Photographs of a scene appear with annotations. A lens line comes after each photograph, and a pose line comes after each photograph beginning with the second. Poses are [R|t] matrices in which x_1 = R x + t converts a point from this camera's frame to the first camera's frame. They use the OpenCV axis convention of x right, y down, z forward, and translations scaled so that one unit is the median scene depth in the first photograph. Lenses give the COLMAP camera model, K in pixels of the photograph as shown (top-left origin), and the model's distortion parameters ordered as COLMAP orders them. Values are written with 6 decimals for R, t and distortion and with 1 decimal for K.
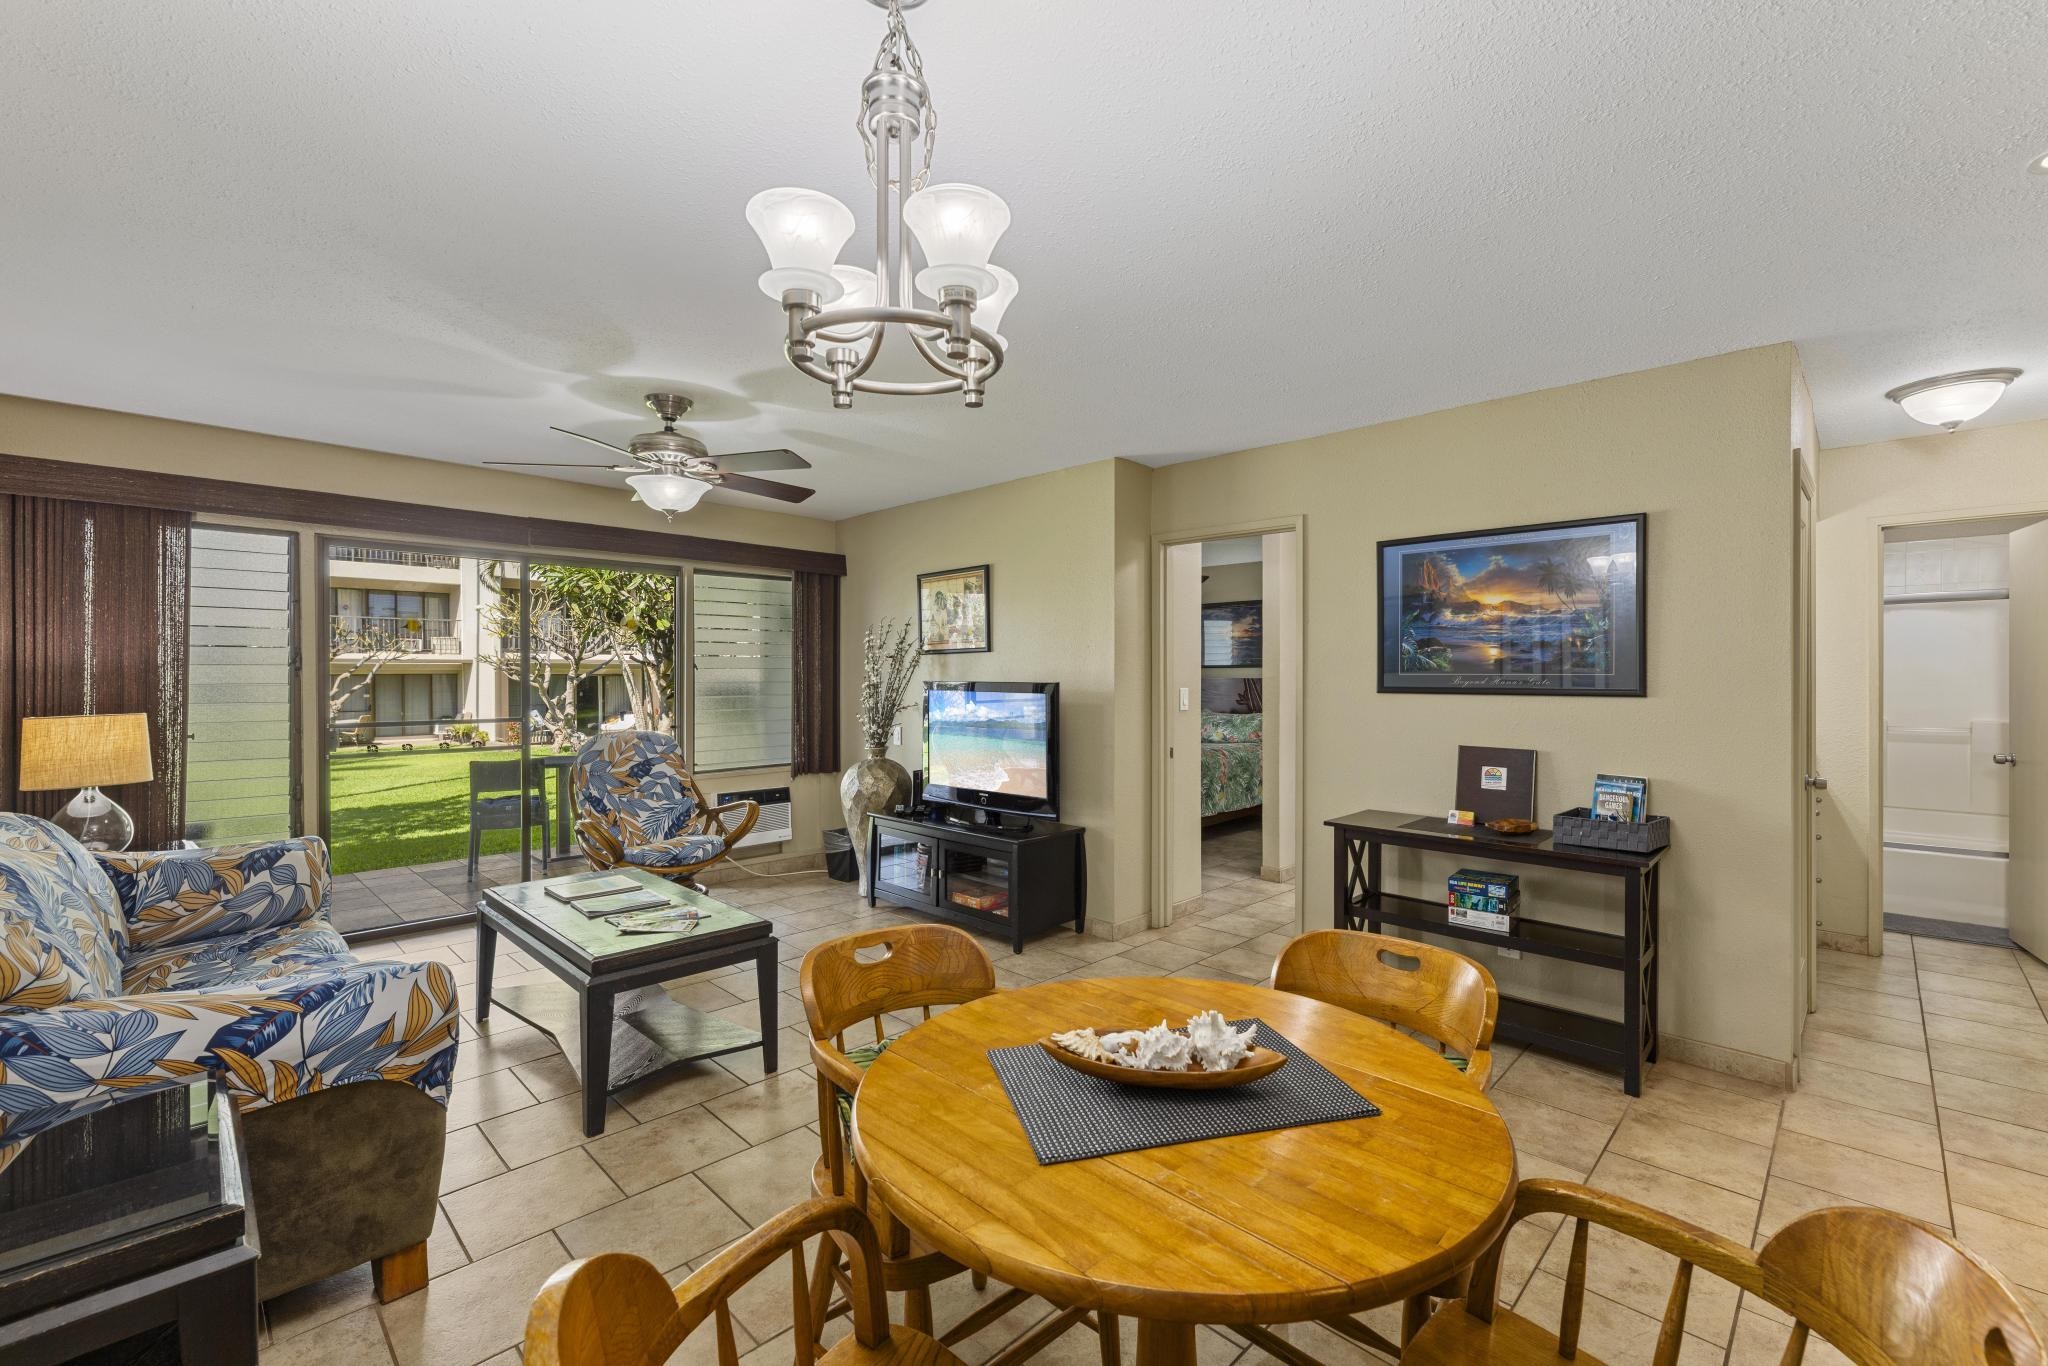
lens RADIAL K [[857.8, 0, 1003.4], [0, 857.8, 687.1], [0, 0, 1]] dist [0.003432, -0.000657]
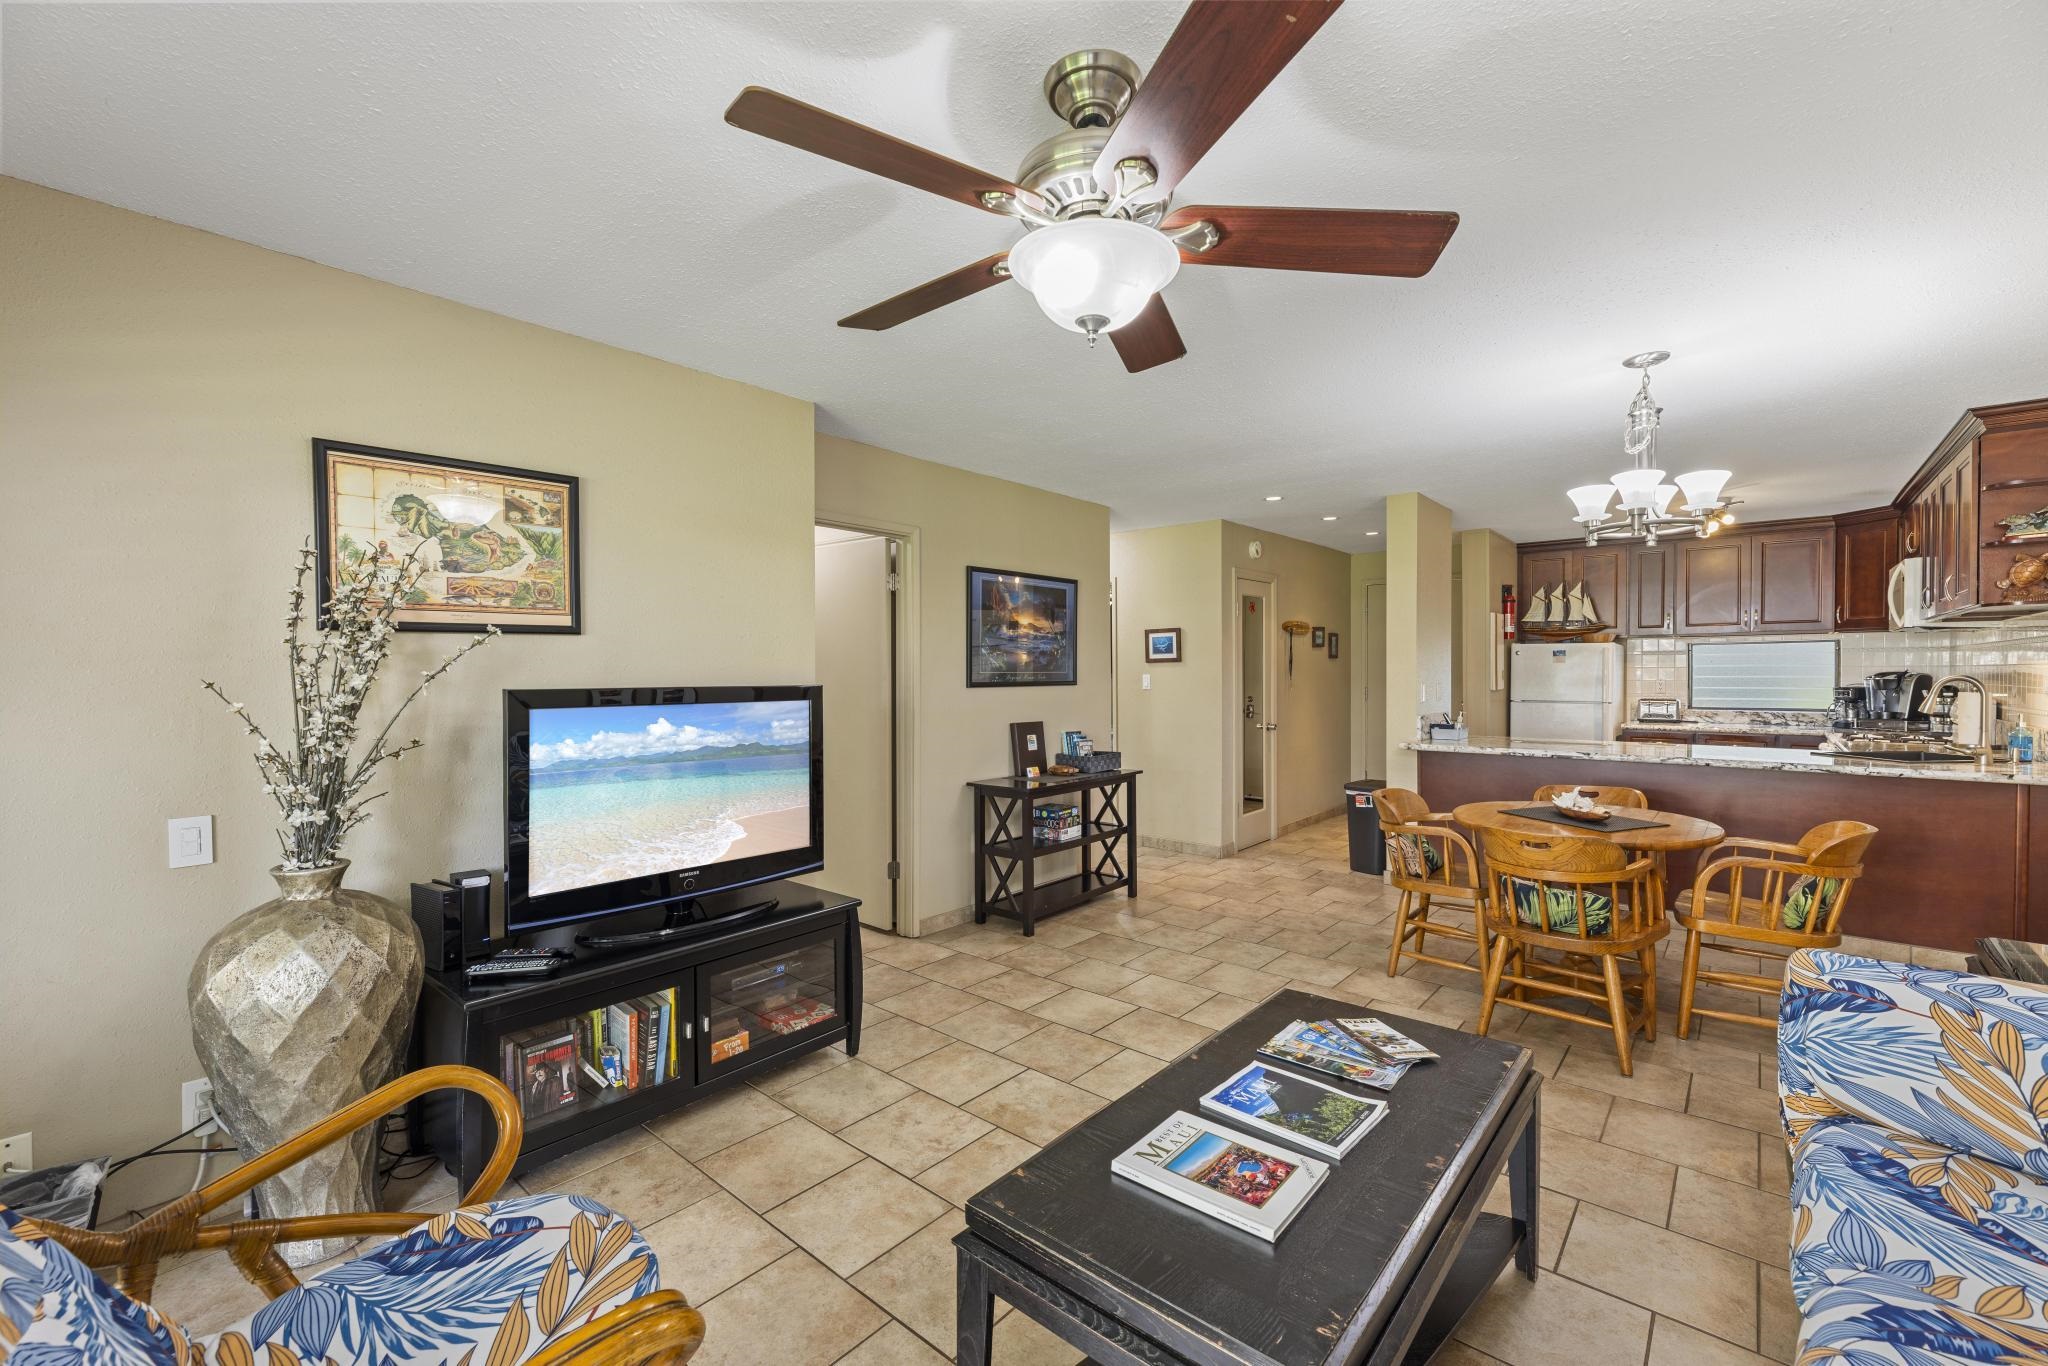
lens RADIAL K [[857.8, 0, 1033.4], [0, 857.8, 682.3], [0, 0, 1]] dist [0.003432, -0.000657]
pose [[-0.088086, -0.012663, 0.996032, -0.829373], [0.018439, 0.999727, 0.014340, -0.017278], [-0.995942, 0.019629, -0.087828, 1.038797]]
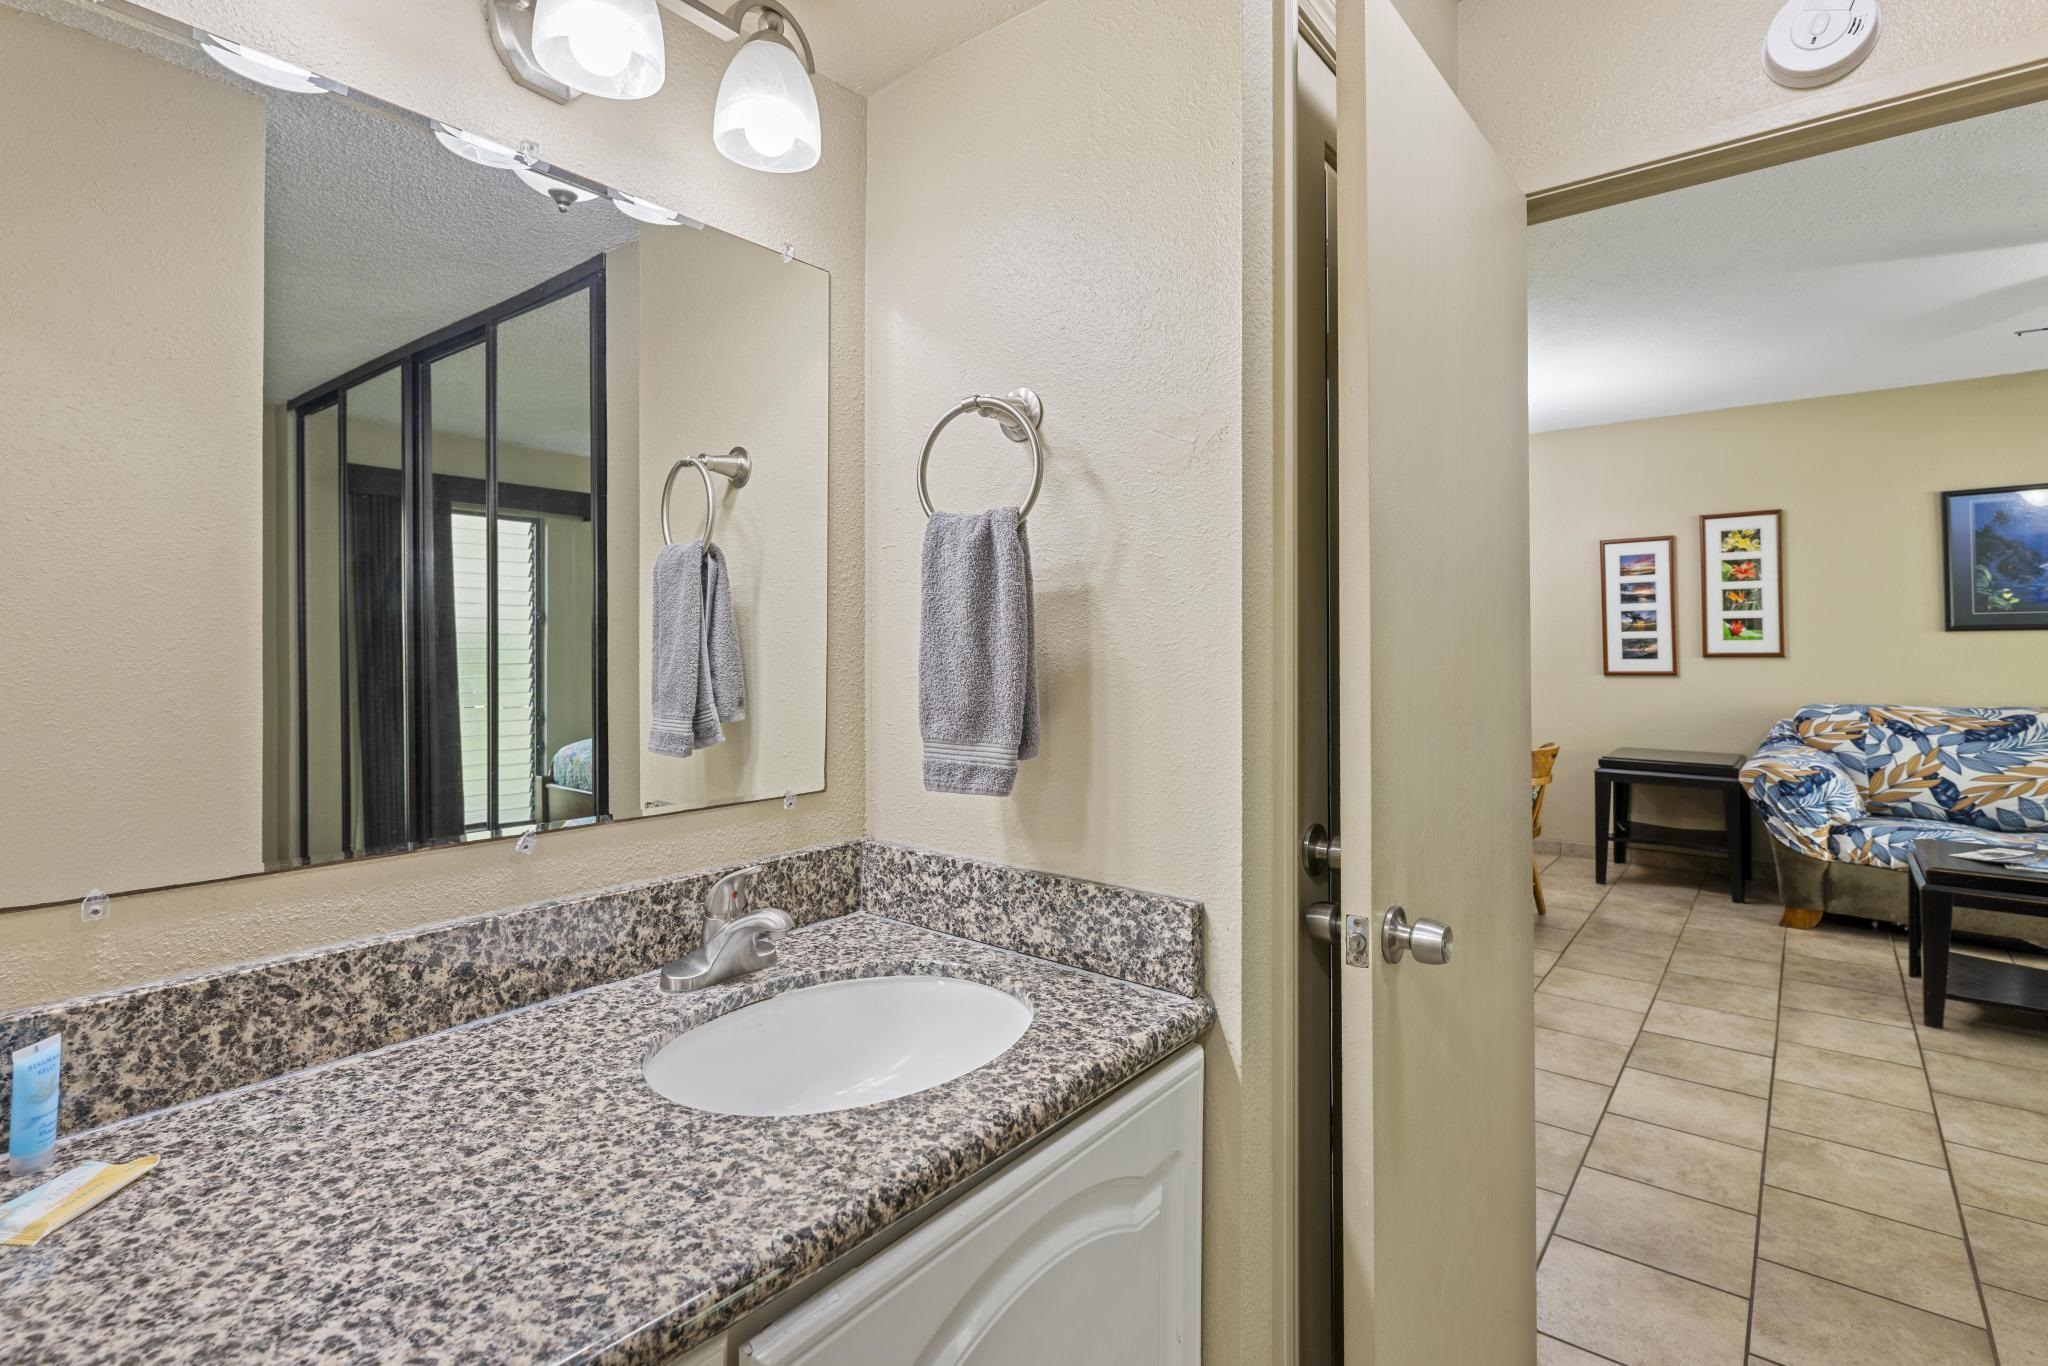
lens RADIAL K [[969.4, 0, 1020.7], [0, 969.4, 627.8], [0, 0, 1]] dist [0.002957, -0.001945]
pose [[-0.993601, 0.006335, -0.112774, 0.691332], [0.005893, 0.999974, 0.004246, -0.006534], [0.112797, 0.003555, -0.993612, 1.579509]]
